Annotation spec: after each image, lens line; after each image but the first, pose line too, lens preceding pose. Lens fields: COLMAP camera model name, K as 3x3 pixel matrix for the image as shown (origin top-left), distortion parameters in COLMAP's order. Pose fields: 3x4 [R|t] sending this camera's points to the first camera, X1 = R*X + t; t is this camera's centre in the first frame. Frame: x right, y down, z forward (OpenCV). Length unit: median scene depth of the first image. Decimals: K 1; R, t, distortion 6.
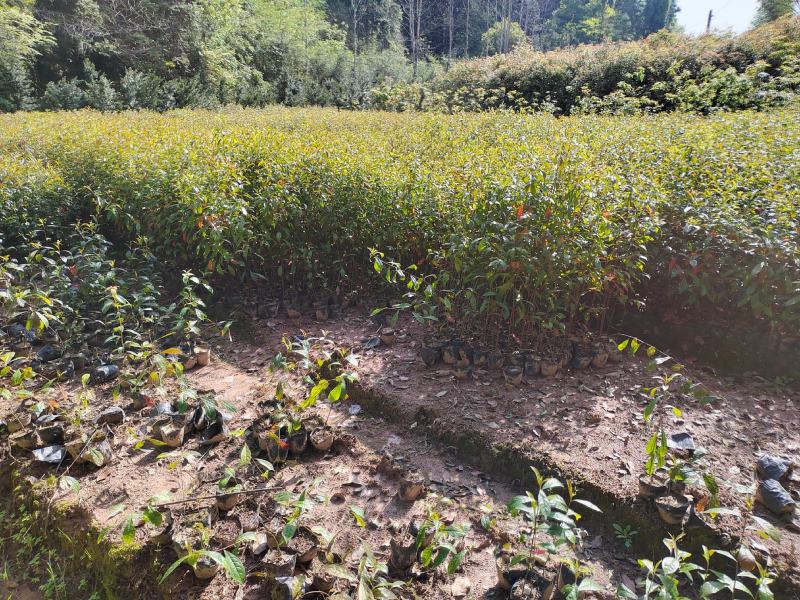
lens RADIAL K [[543.7, 0, 400.4], [0, 543.7, 299.6], [0, 0, 1]] dist [0.007940, -0.001551]
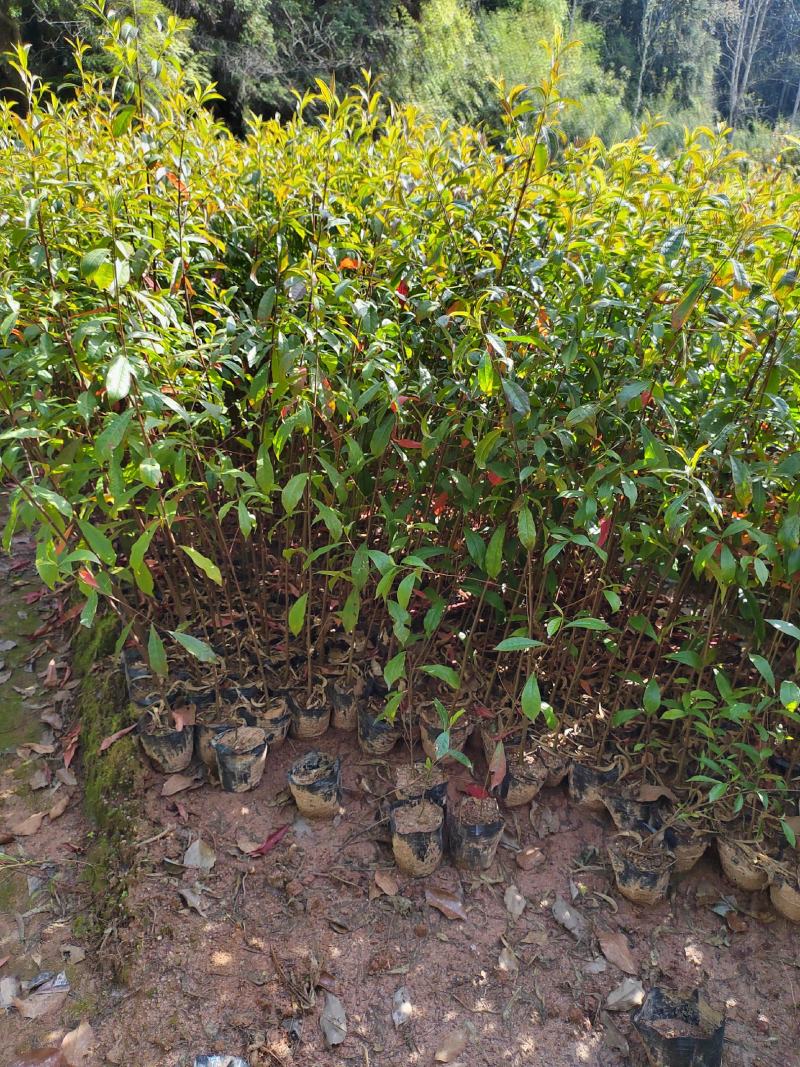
lens RADIAL K [[725.1, 0, 399.0], [0, 725.1, 533.1], [0, 0, 1]] dist [0.007940, -0.001551]
pose [[0.940463, 0.172746, -0.292724, -0.009573], [-0.147512, 0.983324, 0.106366, -0.016249], [0.306217, -0.056853, 0.950263, 0.082309]]
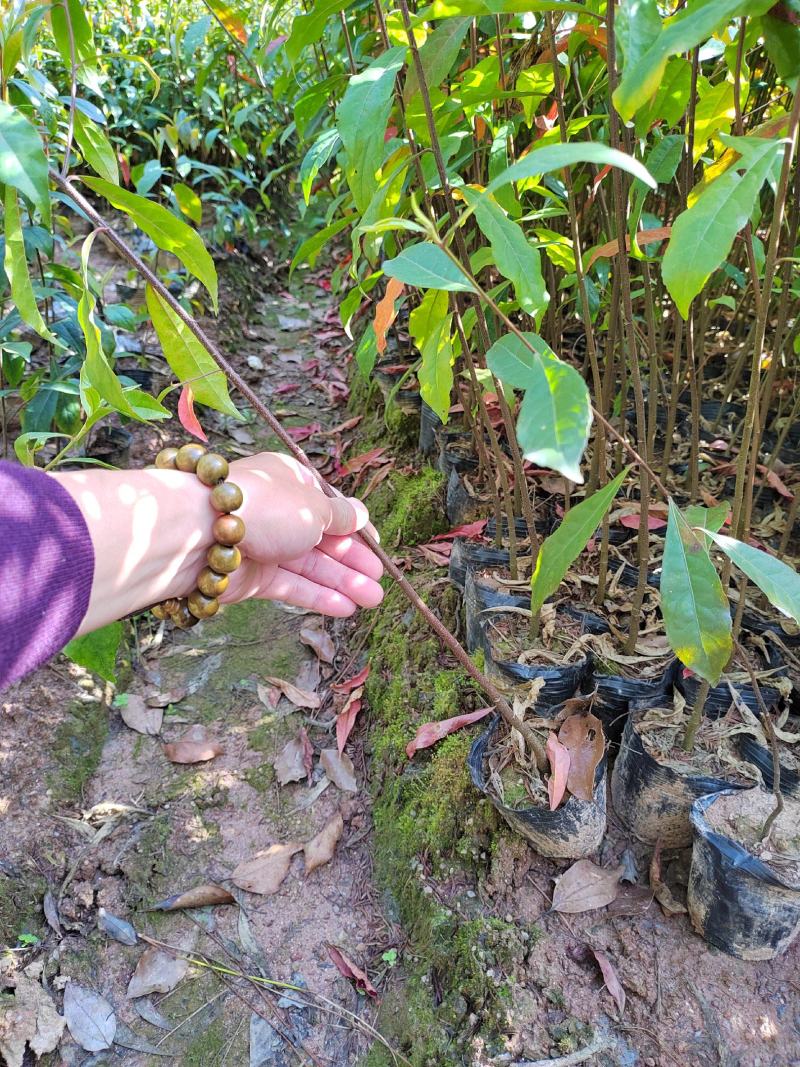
lens RADIAL K [[725.1, 0, 400.1], [0, 725.1, 534.7], [0, 0, 1]] dist [0.007940, -0.001551]
pose [[0.773518, 0.363578, -0.519116, -0.031217], [-0.232713, 0.924807, 0.300959, -0.006775], [0.589504, -0.111992, 0.799964, 0.103945]]
